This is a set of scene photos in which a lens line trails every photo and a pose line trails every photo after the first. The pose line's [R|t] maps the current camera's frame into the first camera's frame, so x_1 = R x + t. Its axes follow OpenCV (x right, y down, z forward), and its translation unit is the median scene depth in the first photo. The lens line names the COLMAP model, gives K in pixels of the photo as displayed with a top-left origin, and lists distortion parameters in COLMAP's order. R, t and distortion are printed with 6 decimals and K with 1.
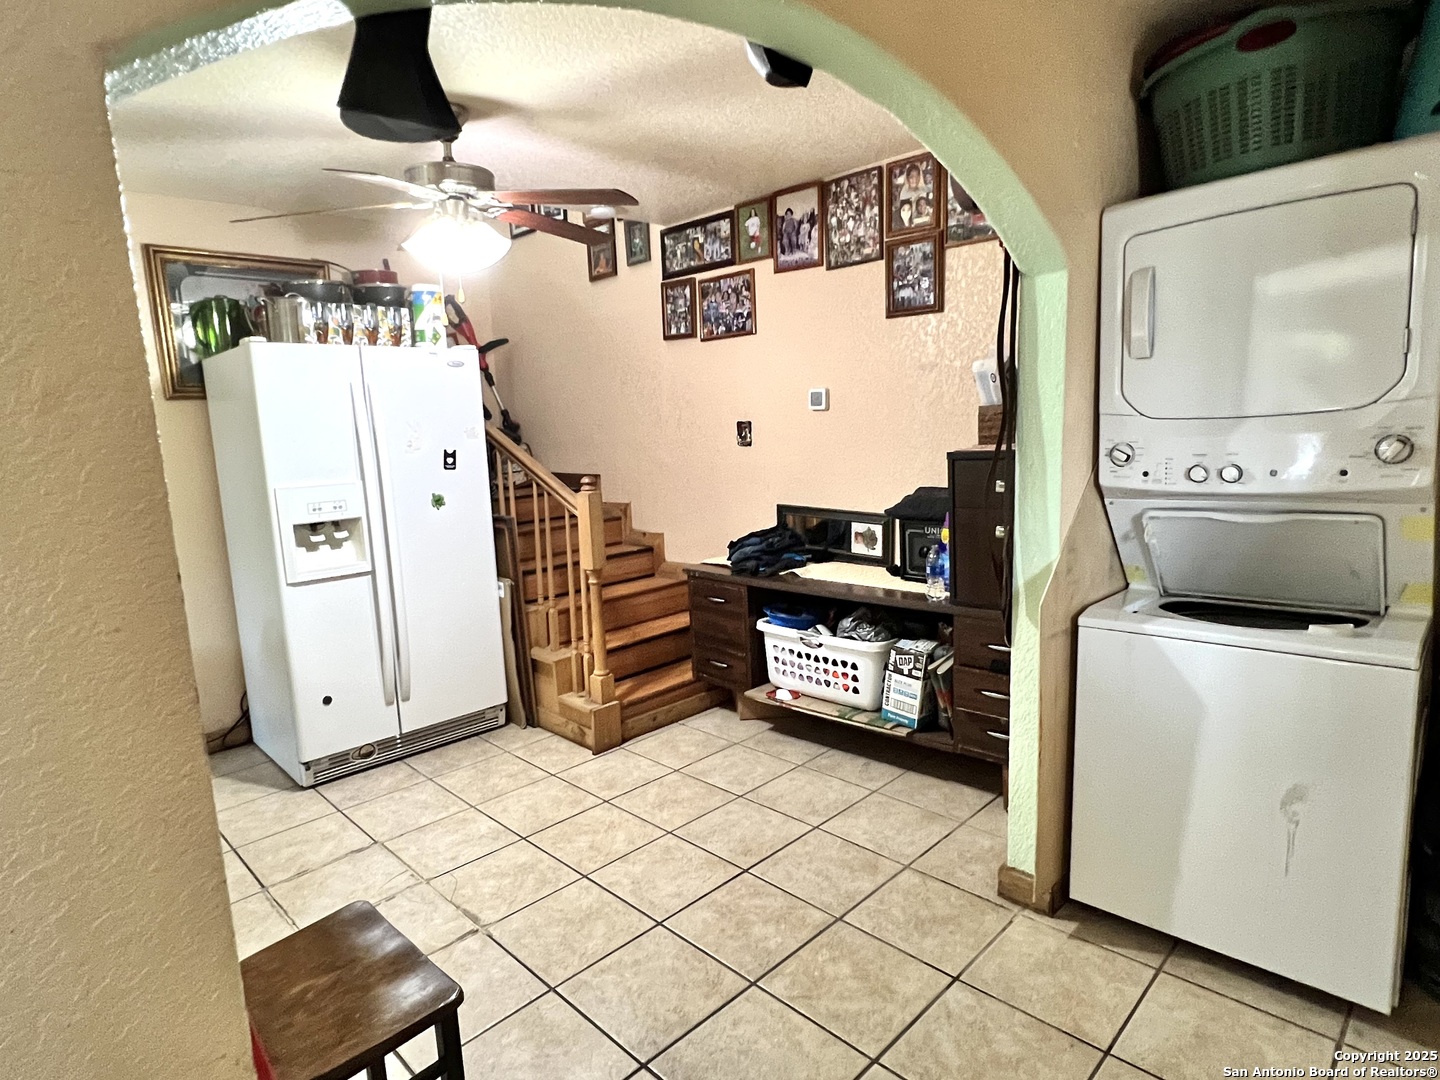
lens RADIAL K [[813.8, 0, 720.0], [0, 813.8, 540.0], [0, 0, 1]] dist [-0.004209, -0.001630]
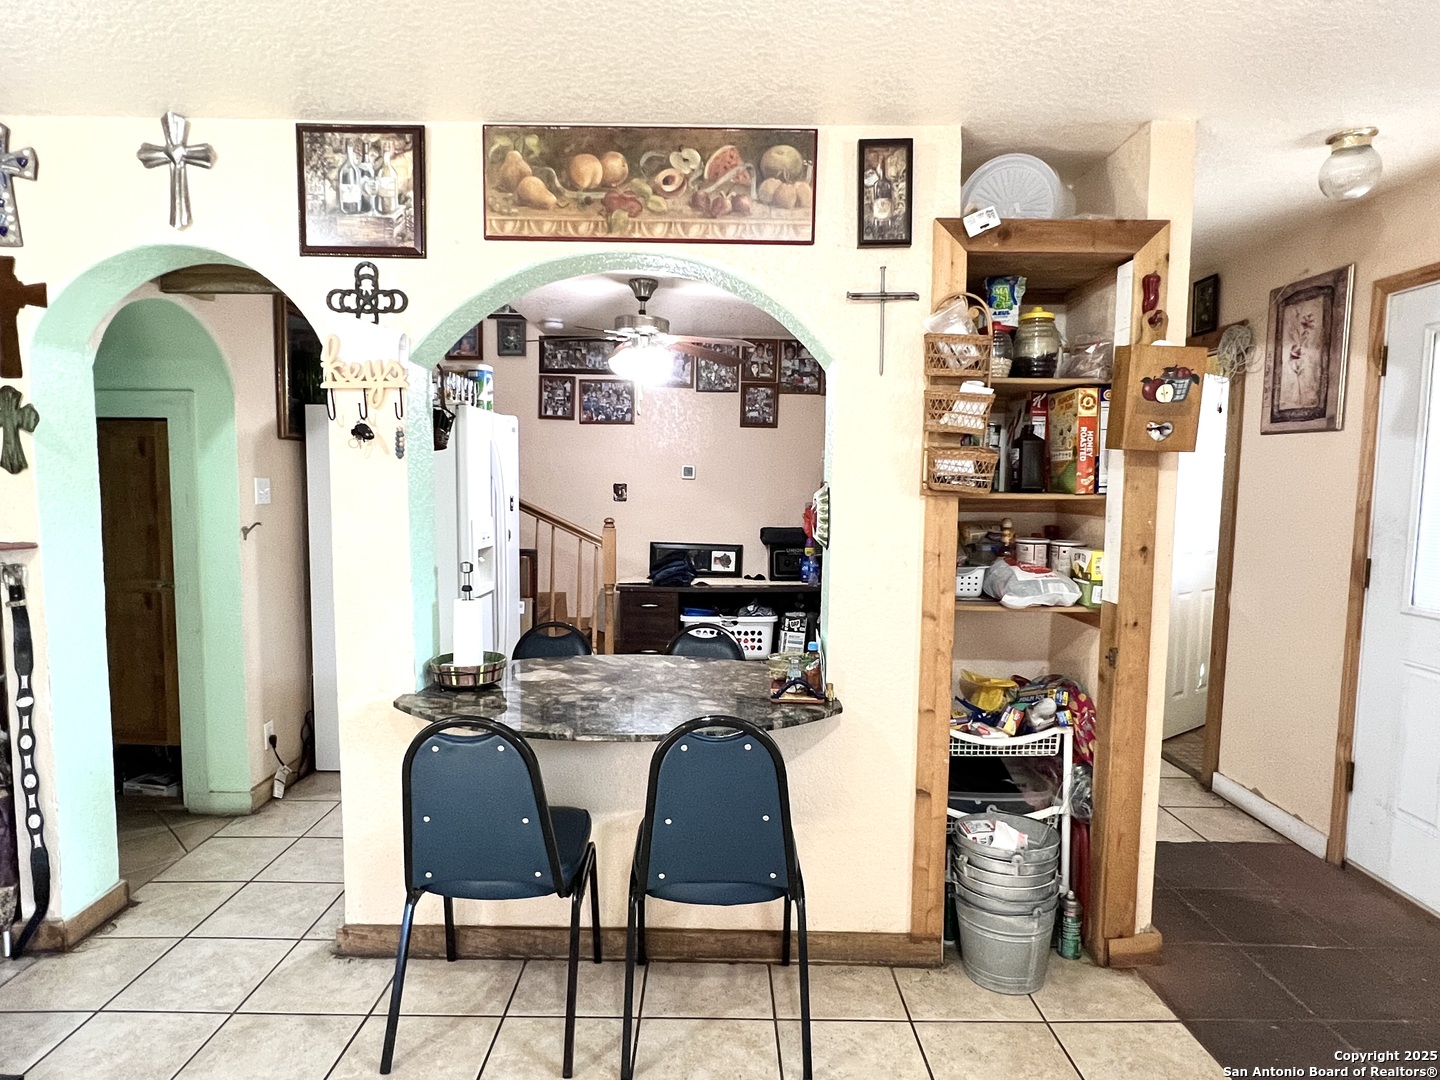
lens RADIAL K [[813.8, 0, 720.0], [0, 813.8, 540.0], [0, 0, 1]] dist [-0.004209, -0.001630]
pose [[0.692580, -0.000990, 0.721341, -0.959800], [0.068007, 0.995635, -0.063929, 0.058453], [-0.718128, 0.093332, 0.689624, -0.094530]]
